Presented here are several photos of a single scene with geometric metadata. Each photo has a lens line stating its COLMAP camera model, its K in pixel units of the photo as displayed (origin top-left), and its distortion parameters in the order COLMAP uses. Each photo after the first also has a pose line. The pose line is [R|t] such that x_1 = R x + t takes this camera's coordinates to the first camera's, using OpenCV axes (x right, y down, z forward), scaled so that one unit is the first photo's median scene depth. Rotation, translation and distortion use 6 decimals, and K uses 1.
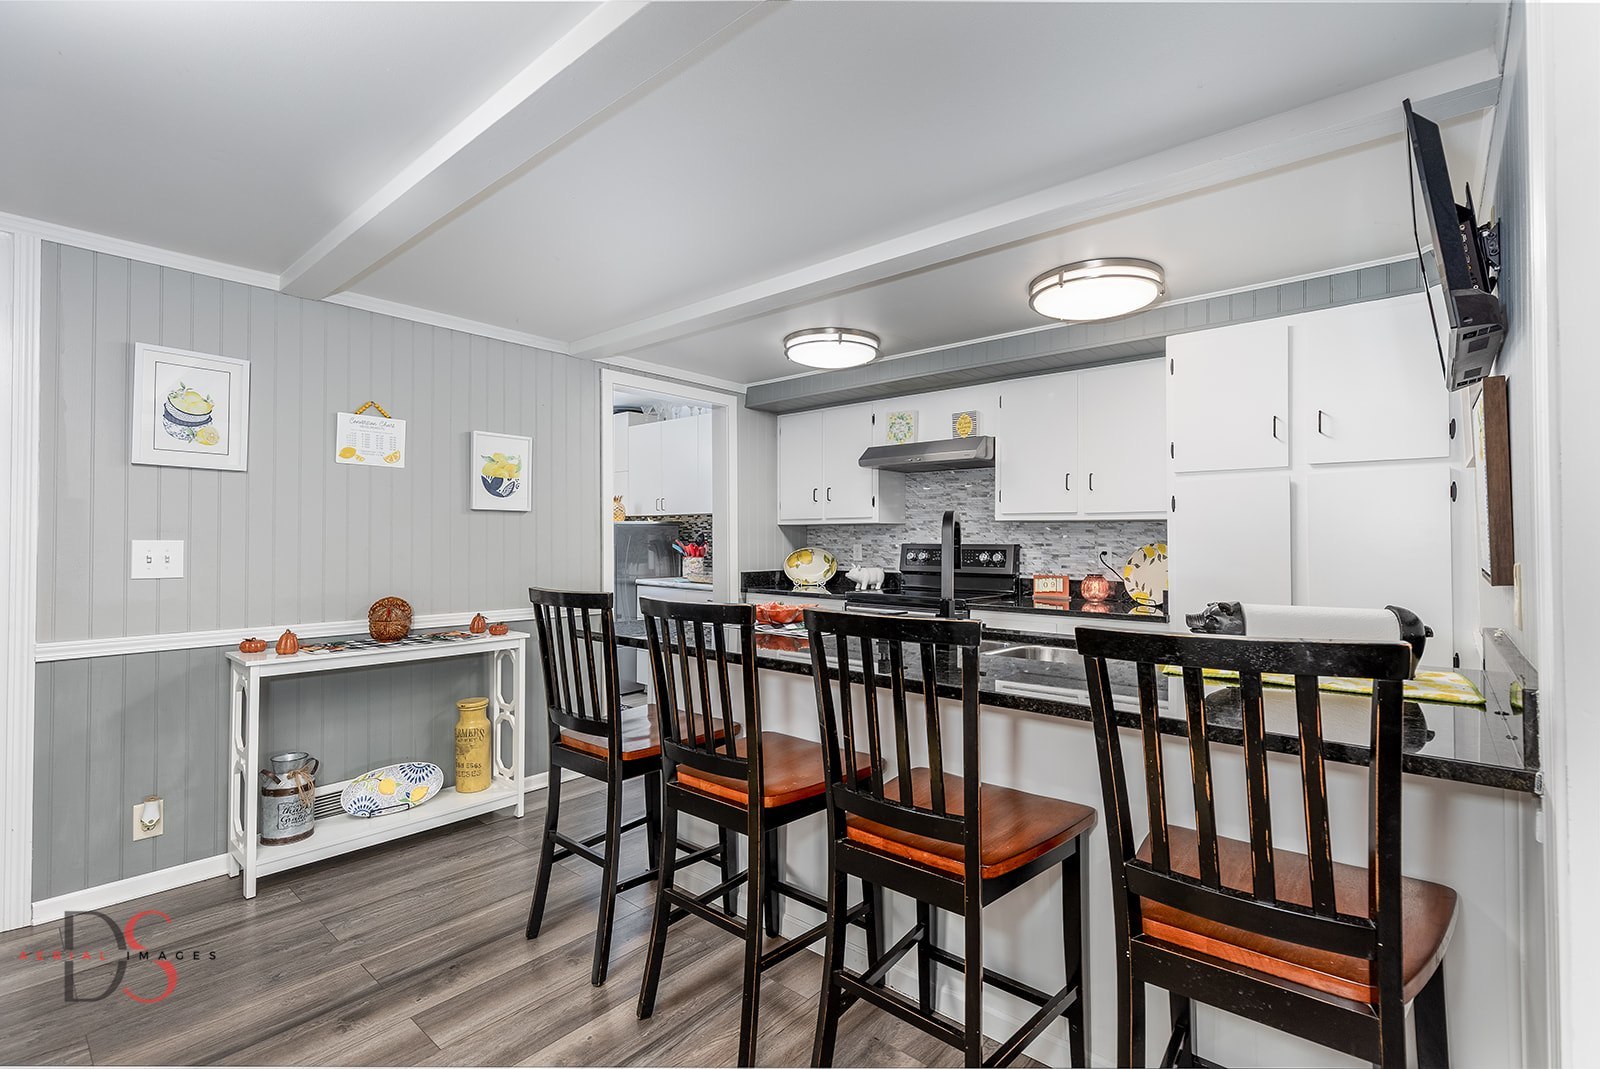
lens RADIAL K [[723.3, 0, 810.5], [0, 723.3, 533.5], [0, 0, 1]] dist [-0.001204, 0.000718]
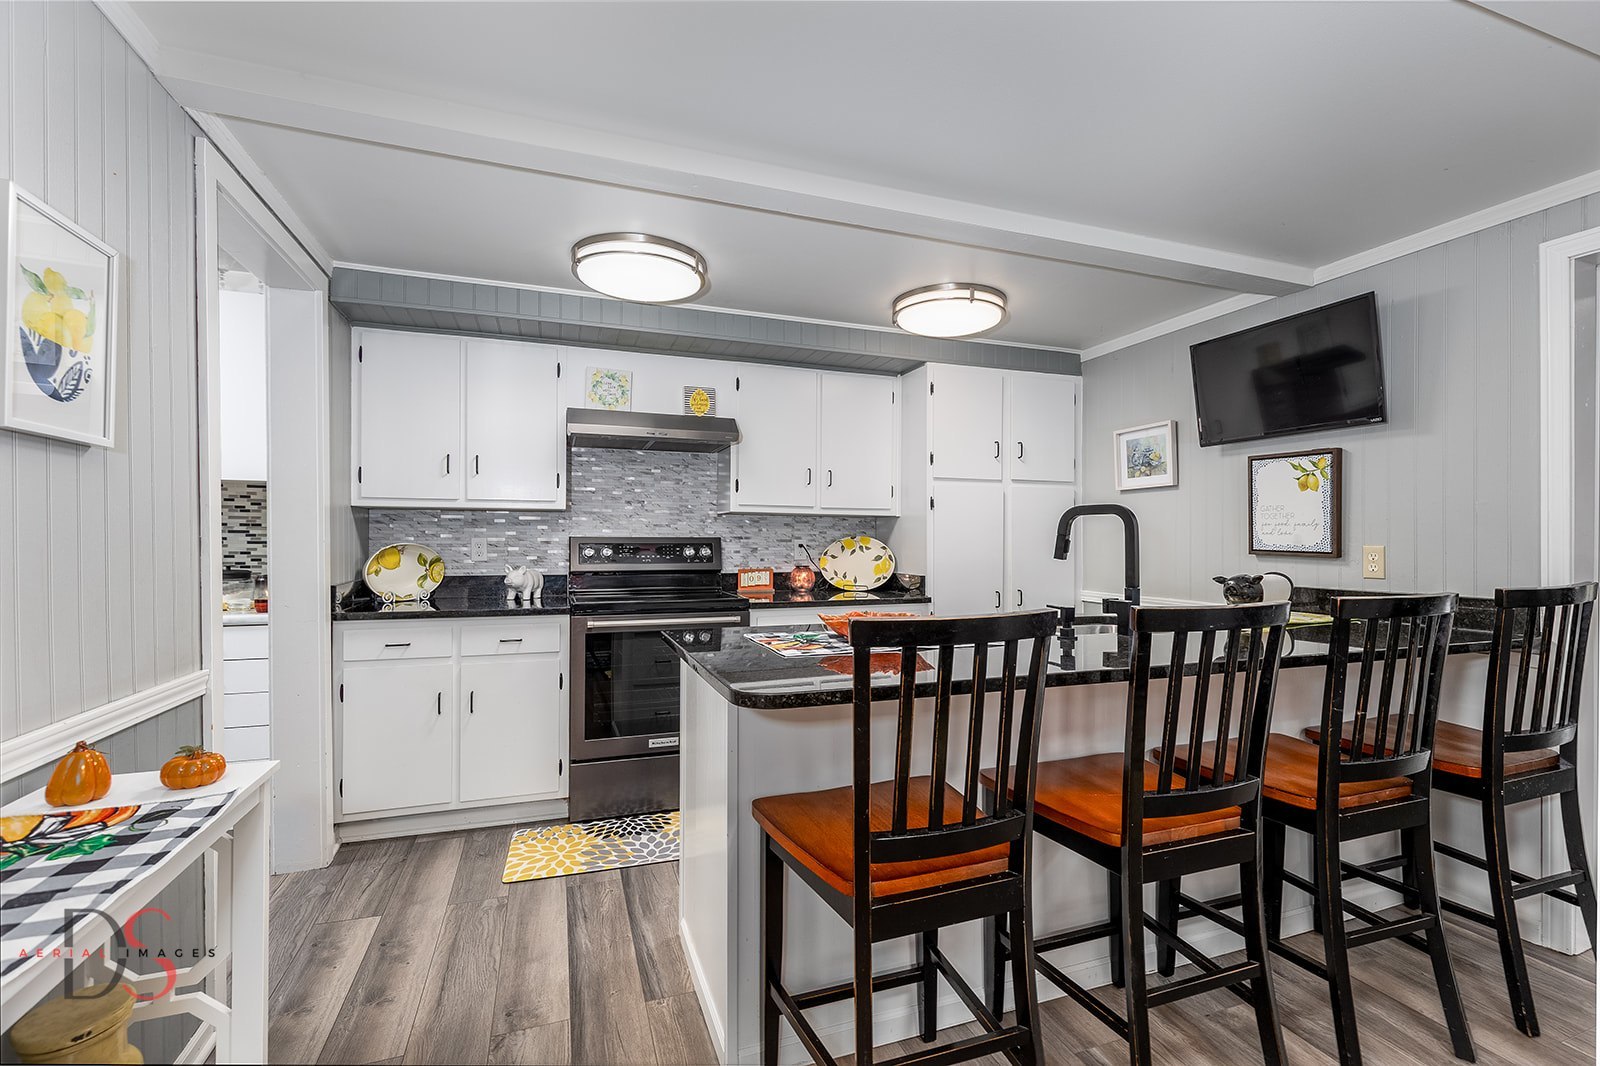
lens RADIAL K [[723.3, 0, 813.7], [0, 723.3, 534.8], [0, 0, 1]] dist [-0.001204, 0.000718]
pose [[0.480823, 0.002915, 0.876813, -0.529791], [-0.010946, 0.999936, 0.002679, 0.008422], [-0.876749, -0.010886, 0.480824, 0.489994]]
